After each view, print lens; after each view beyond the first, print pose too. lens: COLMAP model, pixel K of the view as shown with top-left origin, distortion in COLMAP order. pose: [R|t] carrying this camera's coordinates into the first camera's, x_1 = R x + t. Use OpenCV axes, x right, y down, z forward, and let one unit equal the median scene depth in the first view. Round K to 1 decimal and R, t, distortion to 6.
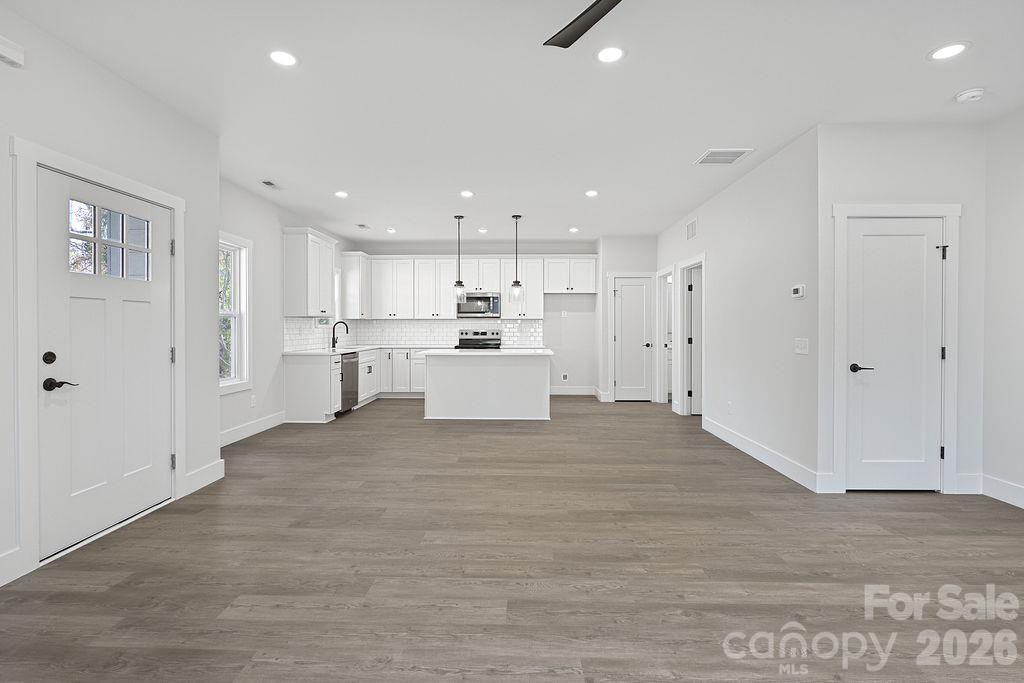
lens RADIAL K [[473.4, 0, 504.8], [0, 473.4, 333.3], [0, 0, 1]] dist [-0.010184, 0.001231]
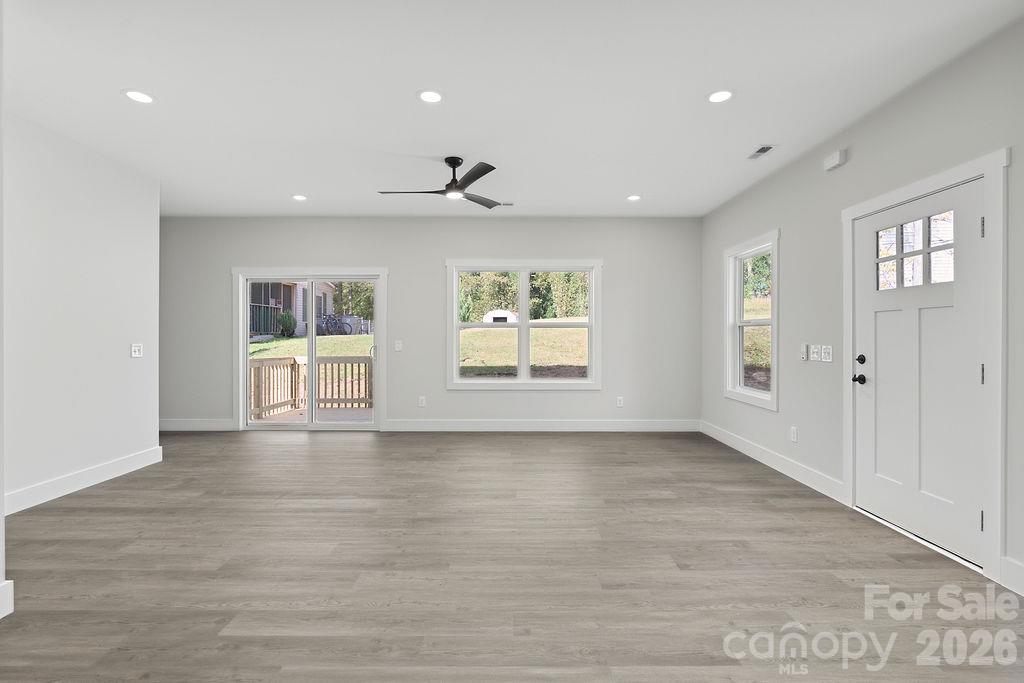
lens RADIAL K [[473.4, 0, 509.6], [0, 473.4, 336.1], [0, 0, 1]] dist [-0.010184, 0.001231]
pose [[-0.999522, -0.002097, -0.030859, 0.038437], [-0.002474, 0.999922, 0.012211, -0.014566], [0.030831, 0.012281, -0.999449, 1.234231]]
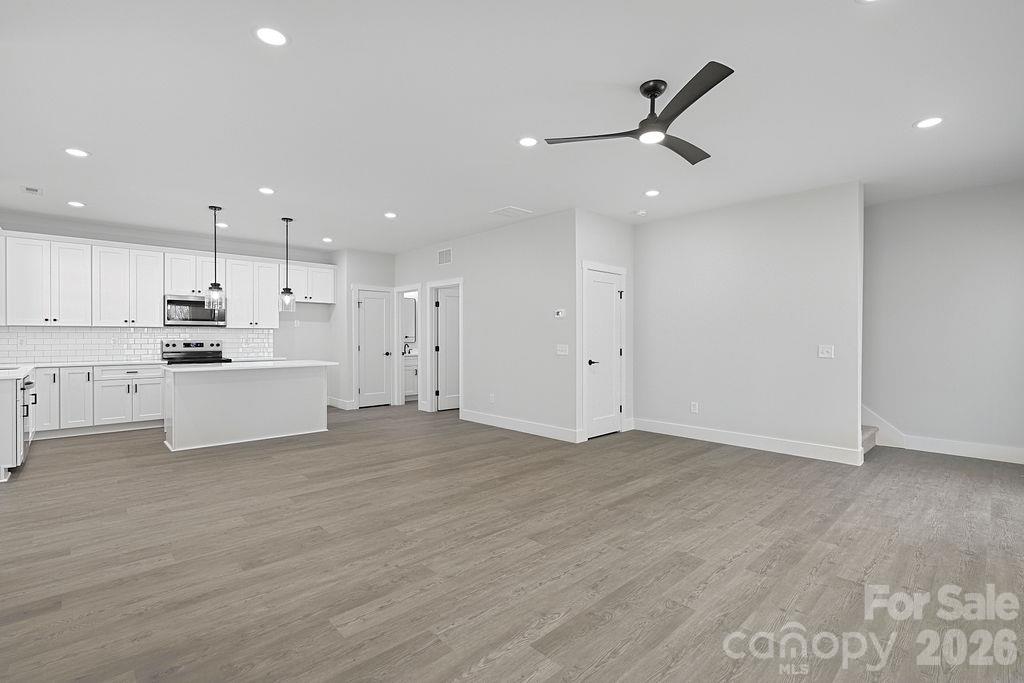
lens RADIAL K [[473.4, 0, 518.5], [0, 473.4, 340.1], [0, 0, 1]] dist [-0.010184, 0.001231]
pose [[0.702083, -0.004932, 0.712078, -0.453825], [0.009305, 0.999954, -0.002249, -0.001667], [-0.712034, 0.008204, 0.702097, 0.023795]]
